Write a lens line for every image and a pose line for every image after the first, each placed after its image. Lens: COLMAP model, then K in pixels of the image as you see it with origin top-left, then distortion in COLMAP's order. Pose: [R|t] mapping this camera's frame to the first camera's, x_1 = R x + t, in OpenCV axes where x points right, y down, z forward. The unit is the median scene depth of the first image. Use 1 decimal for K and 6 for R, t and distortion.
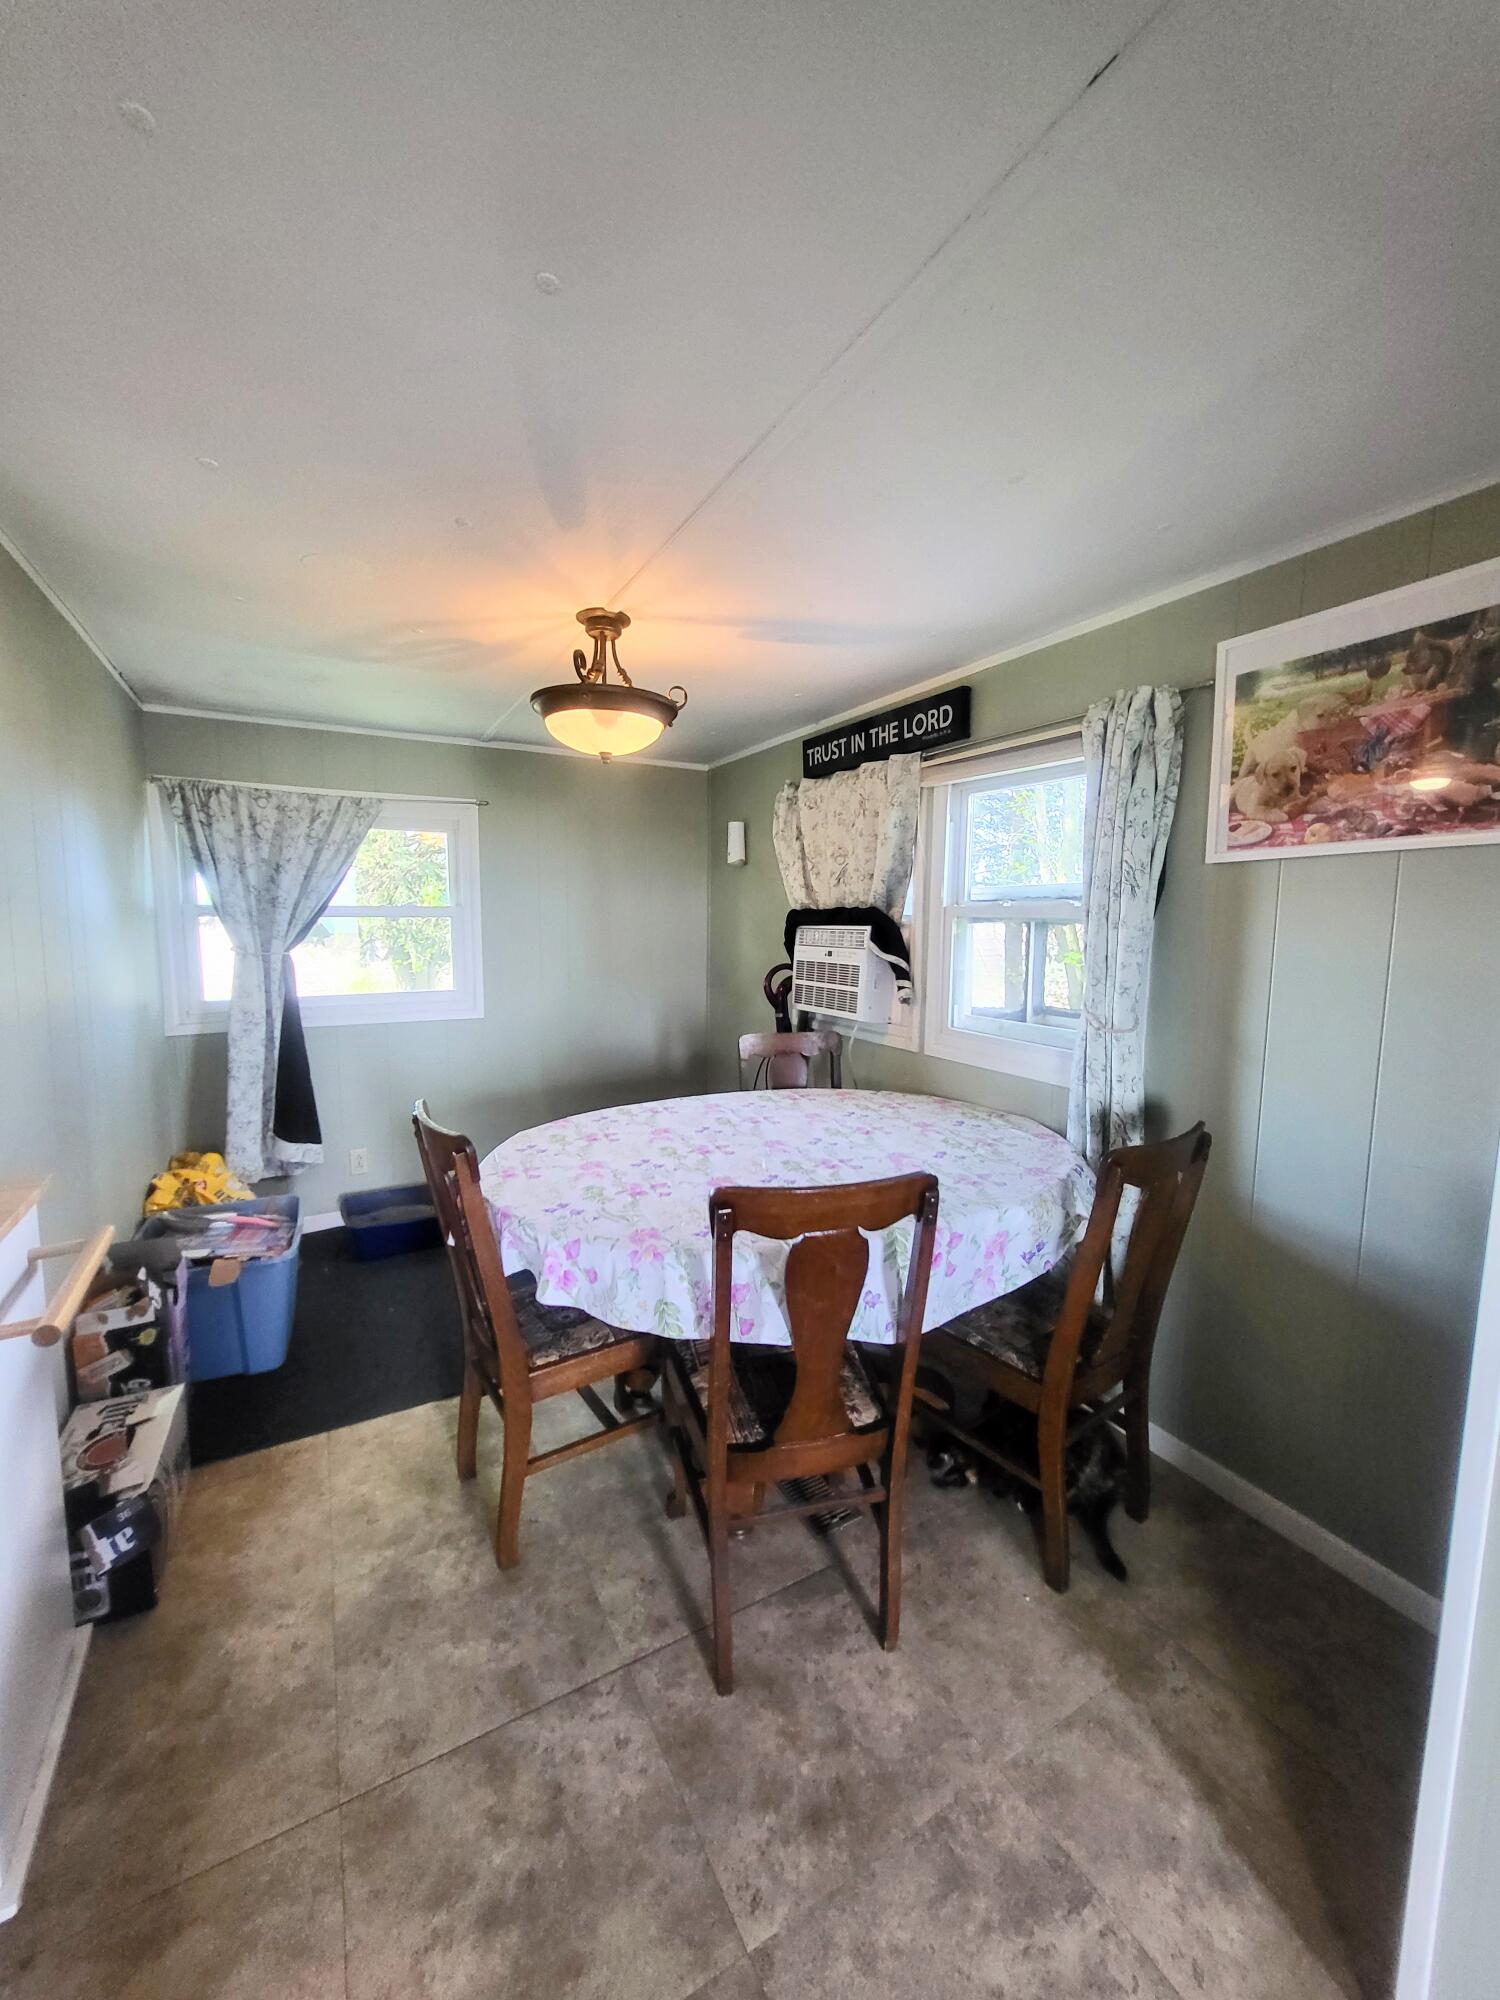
lens RADIAL K [[791.6, 0, 740.8], [0, 791.6, 1007.8], [0, 0, 1]] dist [0.003850, -0.000606]
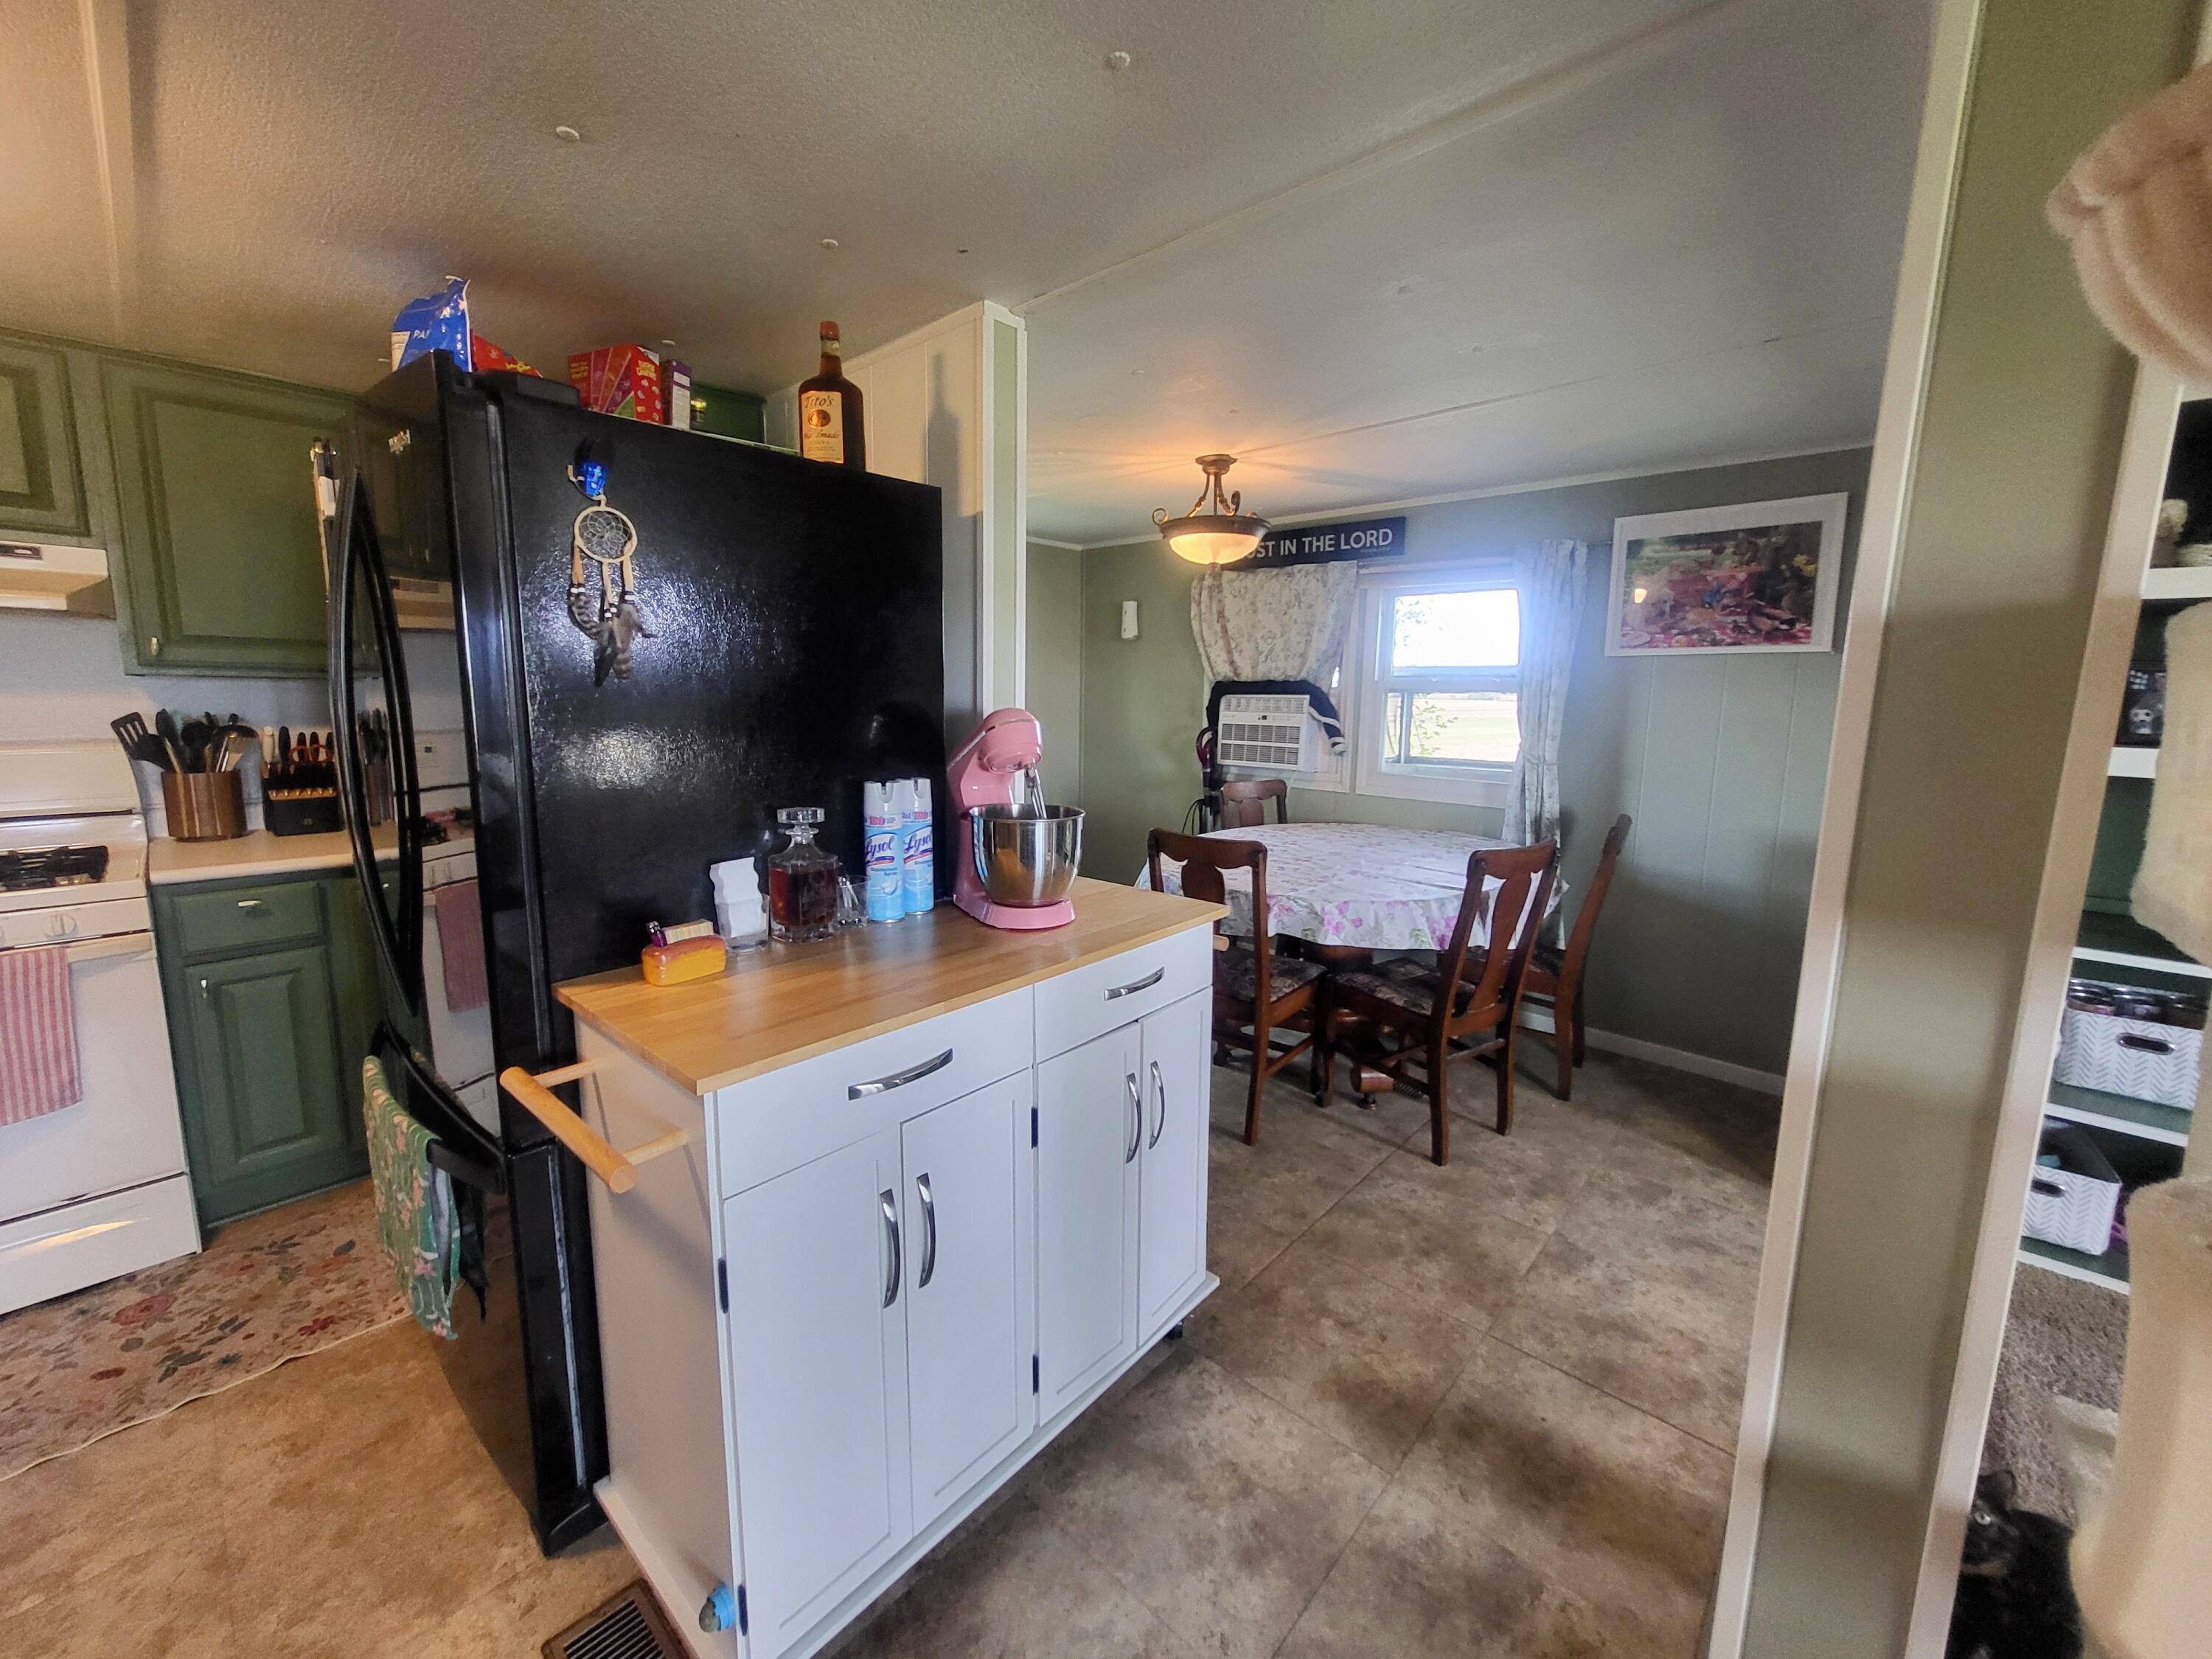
lens RADIAL K [[875.5, 0, 1091.6], [0, 875.5, 813.6], [0, 0, 1]] dist [0.003850, -0.000606]
pose [[0.952199, -0.040689, 0.302757, -0.611563], [0.030180, 0.998771, 0.039311, 0.021378], [-0.303984, -0.028295, 0.952257, -0.241486]]
